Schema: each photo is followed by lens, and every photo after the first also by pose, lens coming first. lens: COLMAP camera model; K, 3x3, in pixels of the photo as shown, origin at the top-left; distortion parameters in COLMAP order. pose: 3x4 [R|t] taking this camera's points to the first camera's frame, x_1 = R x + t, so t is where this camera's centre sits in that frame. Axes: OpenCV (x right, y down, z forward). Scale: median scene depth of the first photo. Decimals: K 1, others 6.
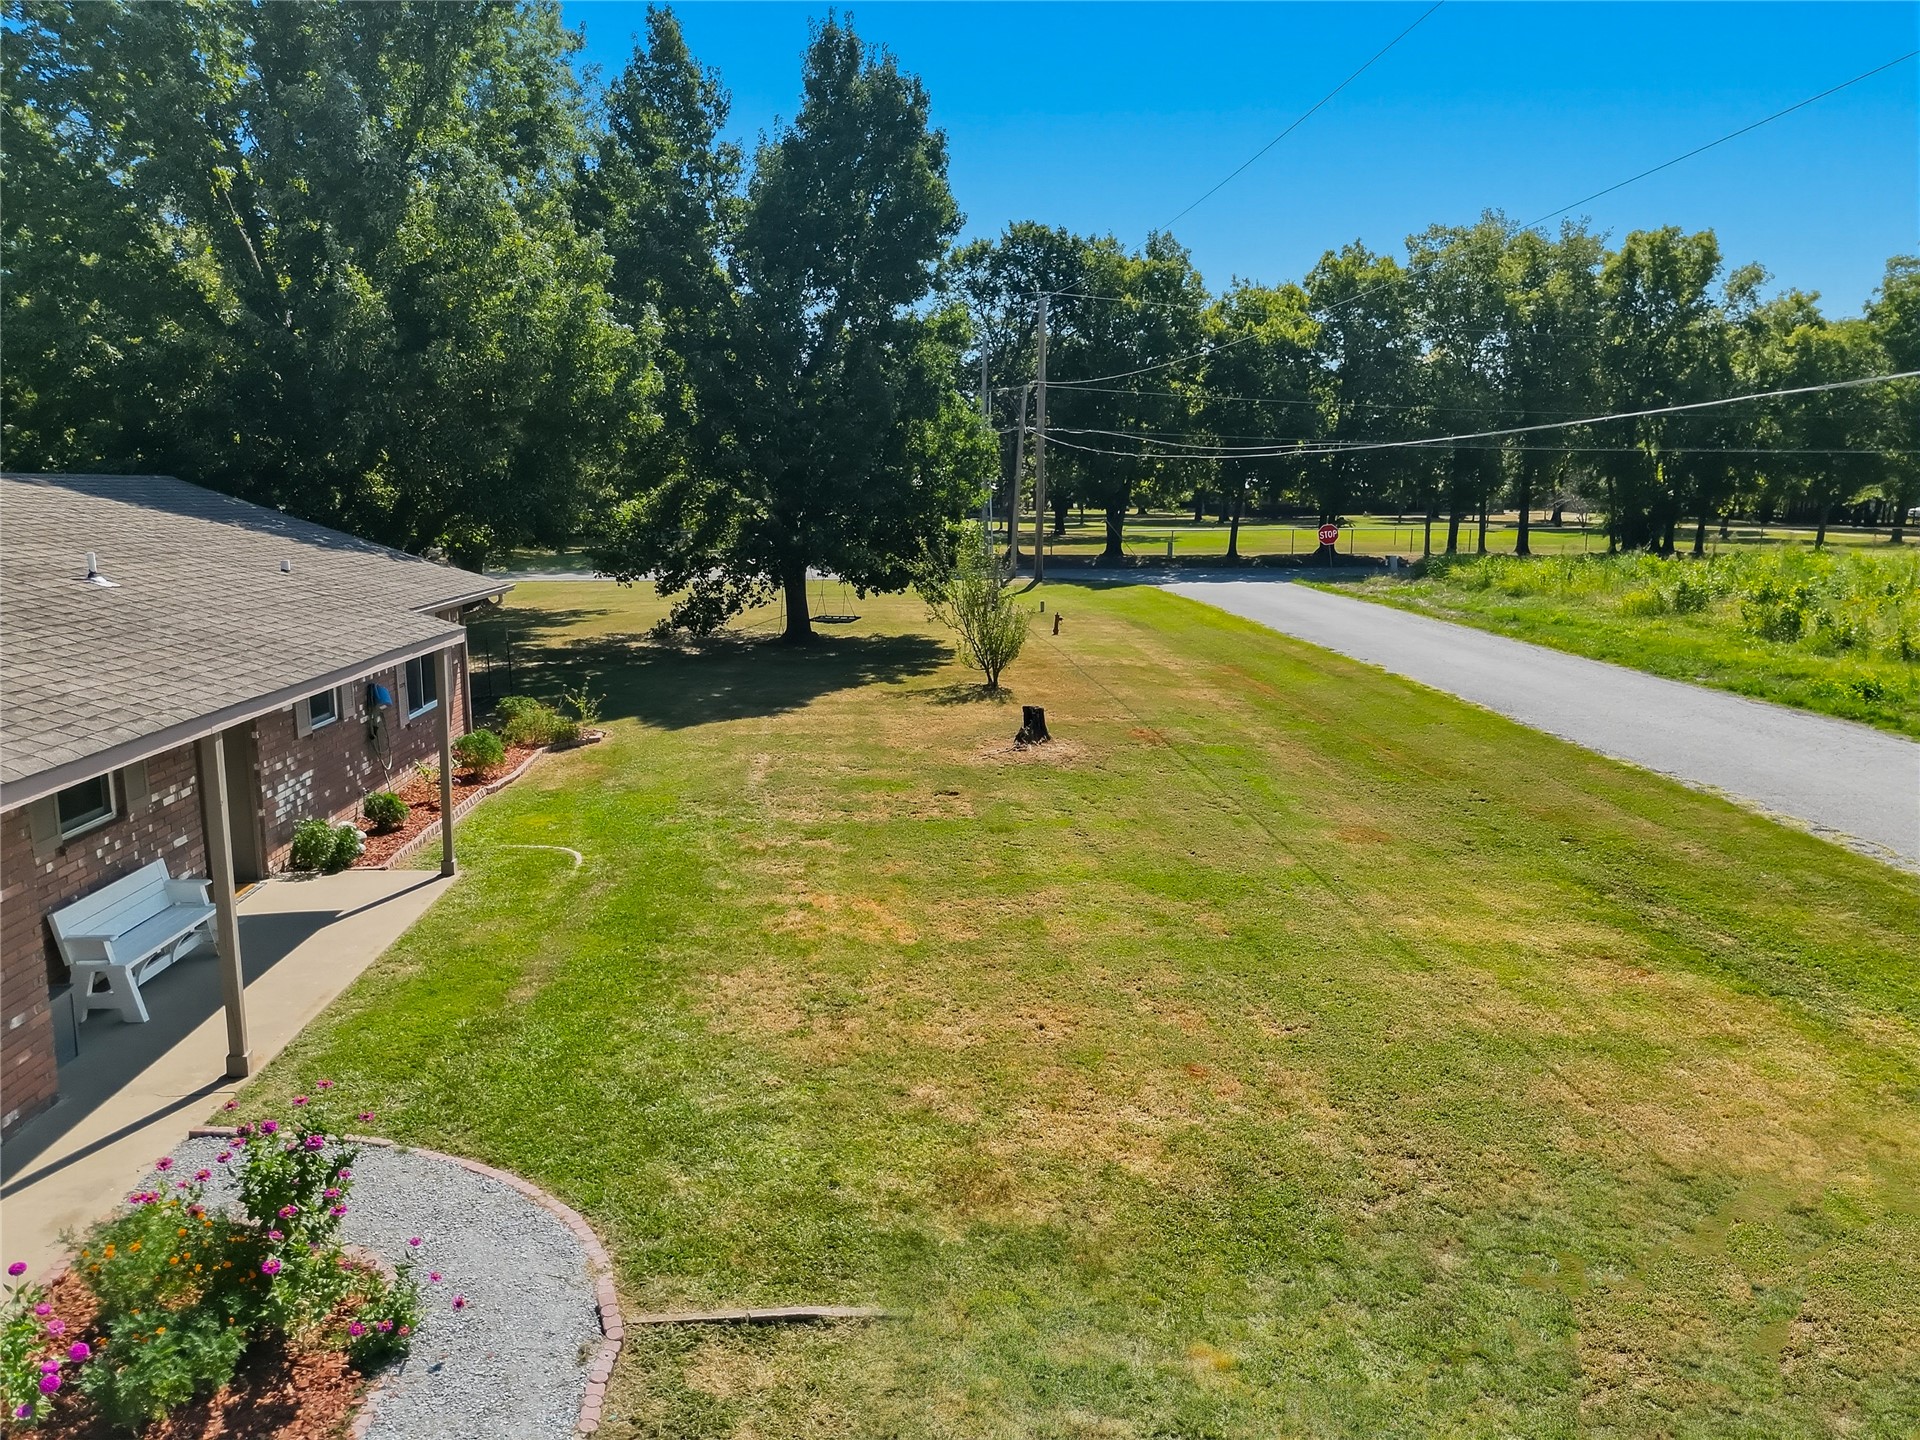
lens RADIAL K [[1342.3, 0, 953.5], [0, 1342.3, 718.7], [0, 0, 1]] dist [0.048677, -0.004371]
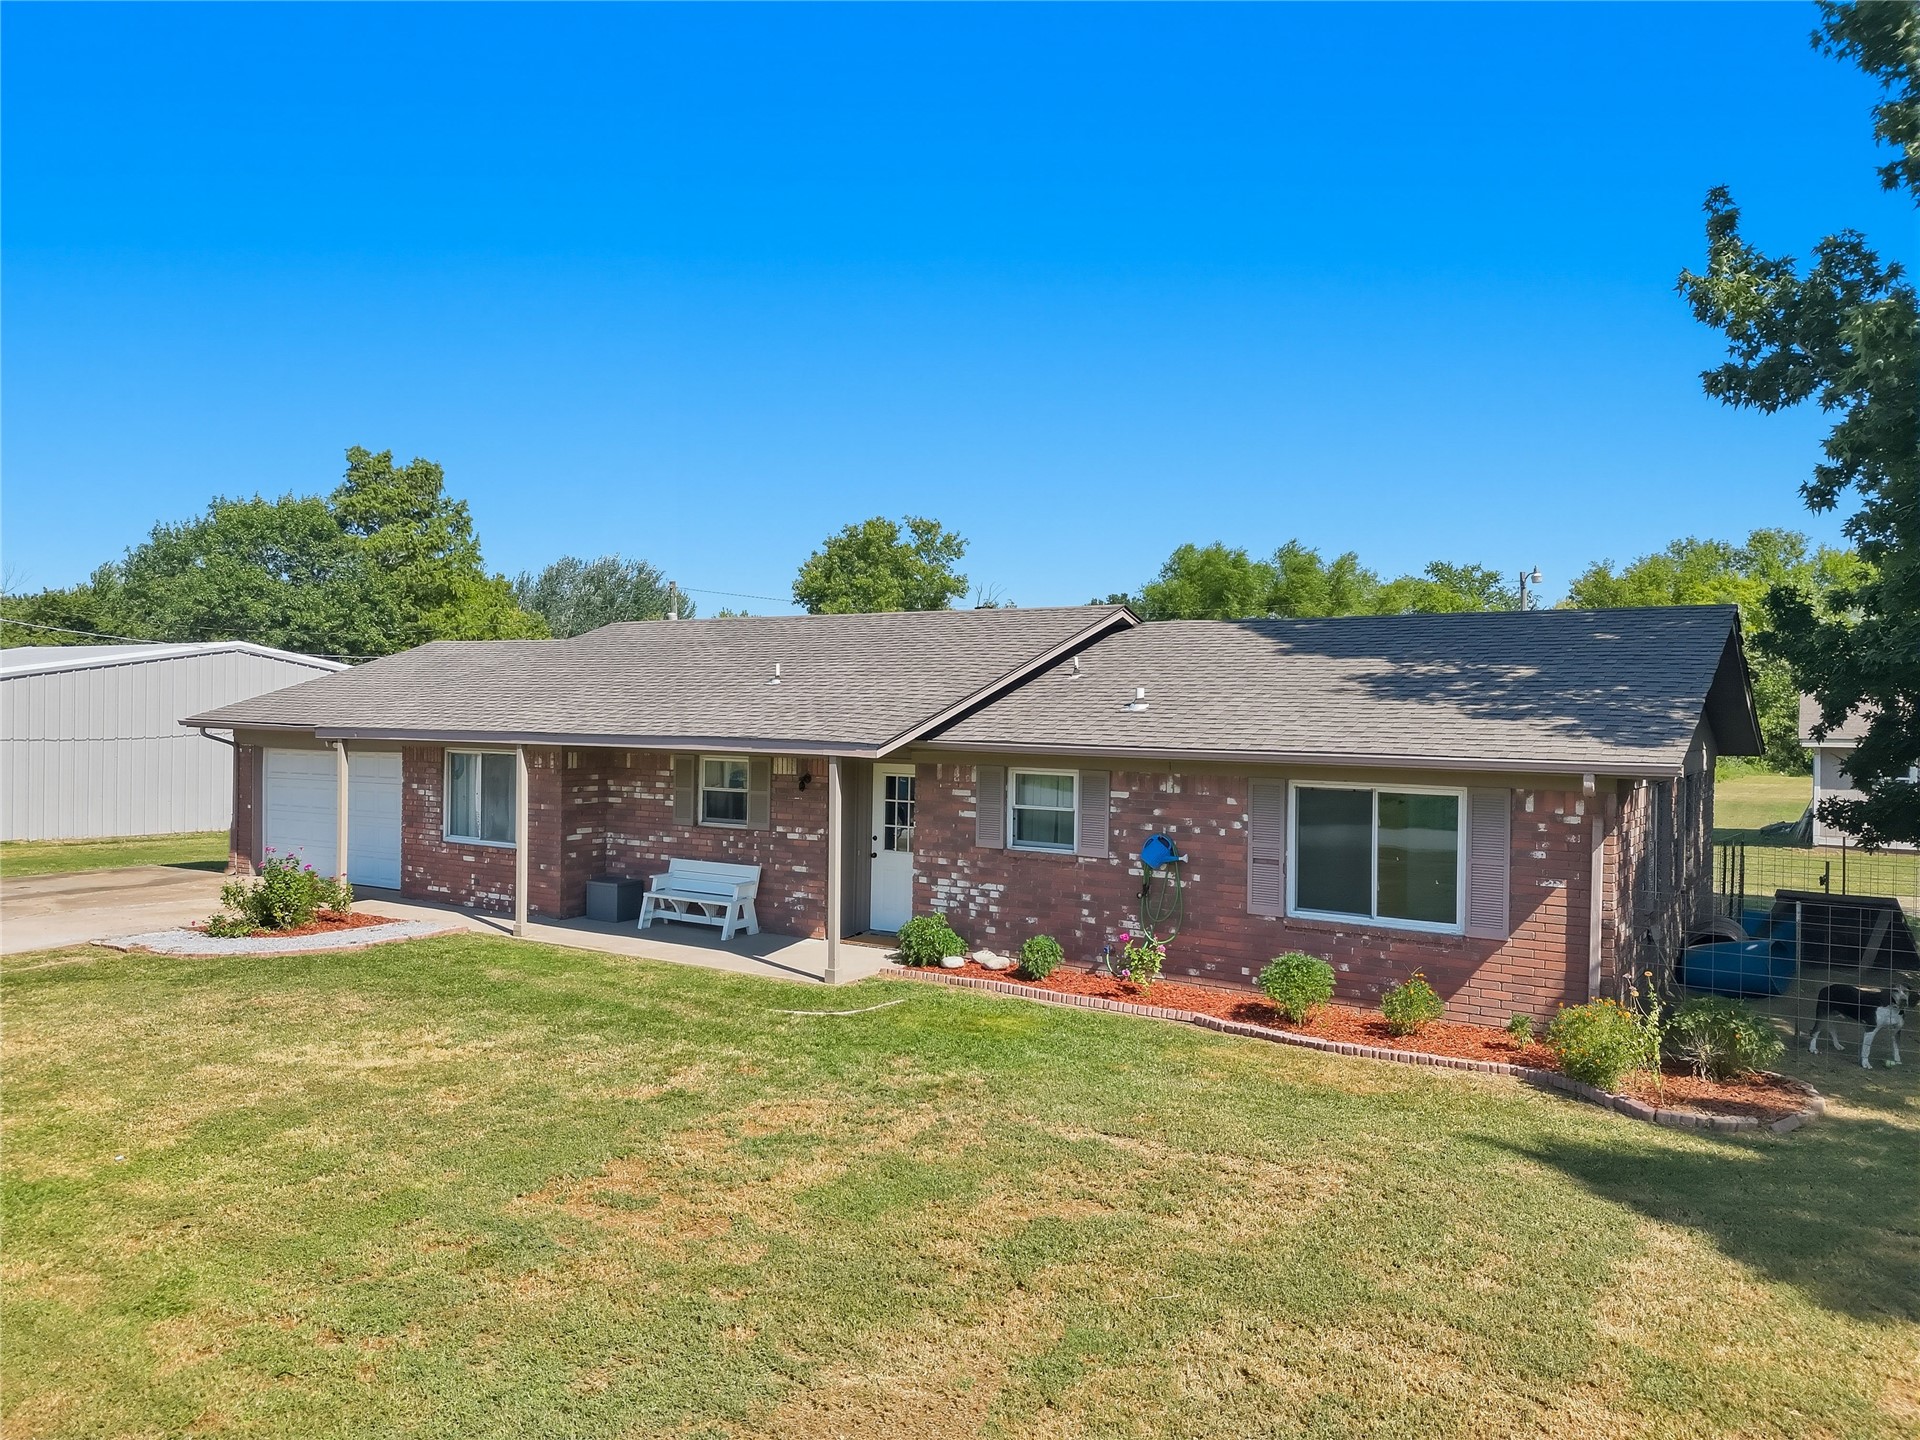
lens RADIAL K [[1351.7, 0, 978.3], [0, 1351.7, 707.9], [0, 0, 1]] dist [0.075213, -0.057675]
pose [[-0.616879, -0.013336, -0.786945, 0.415189], [-0.145714, 0.984507, 0.097541, -0.234636], [0.773452, 0.174840, -0.609264, 1.954401]]
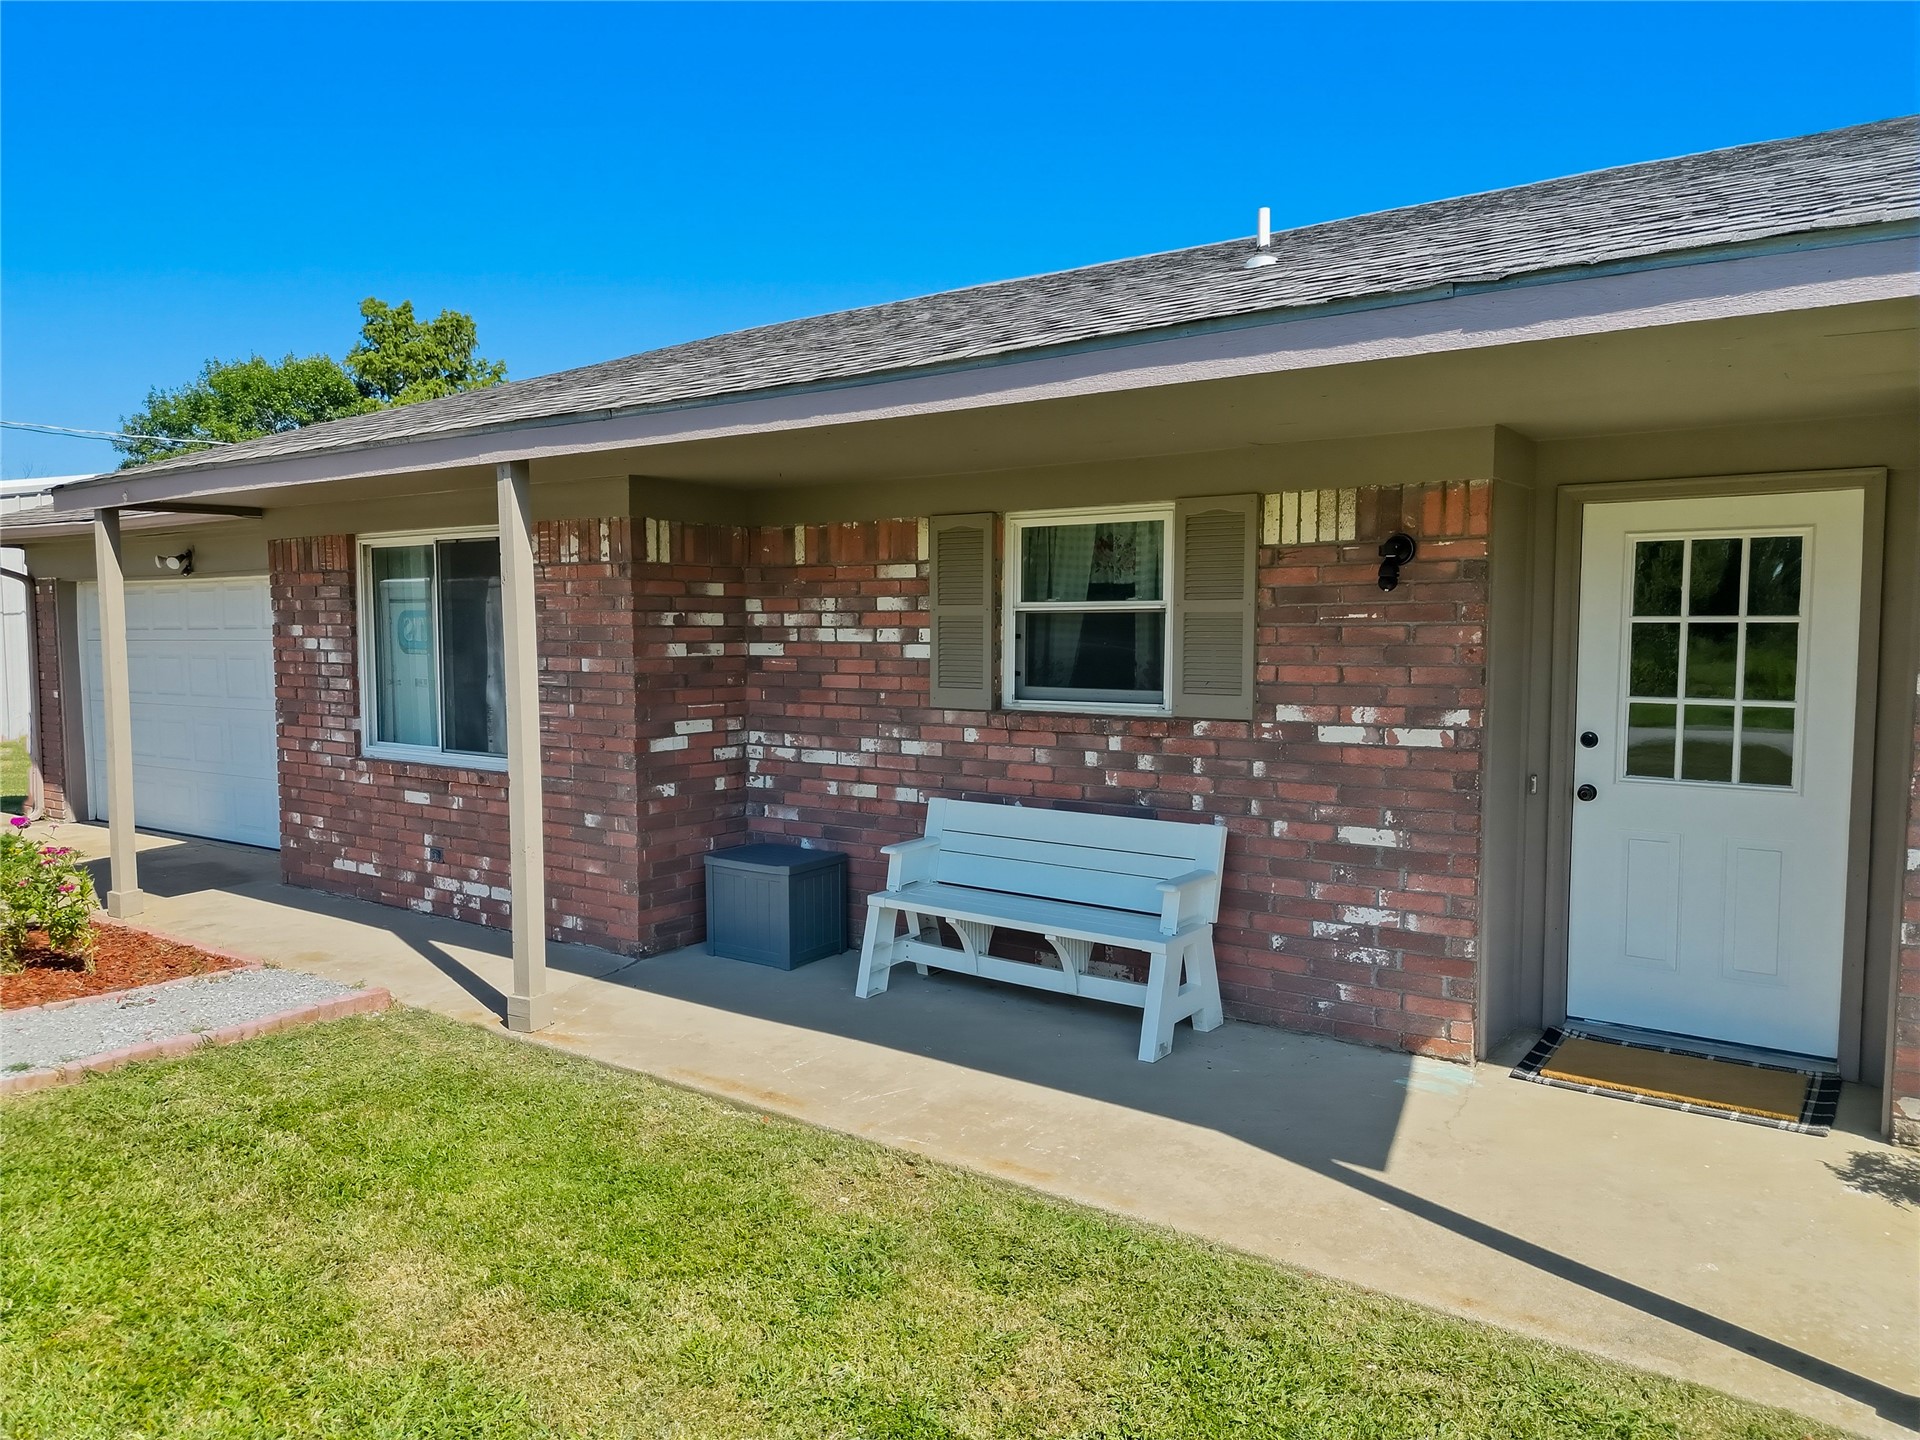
lens RADIAL K [[1351.7, 0, 962.0], [0, 1351.7, 717.9], [0, 0, 1]] dist [0.075213, -0.057675]
pose [[-0.657198, 0.047413, -0.752225, -0.144737], [-0.127935, 0.976520, 0.173324, -0.008410], [0.742781, 0.210144, -0.635702, 1.172948]]
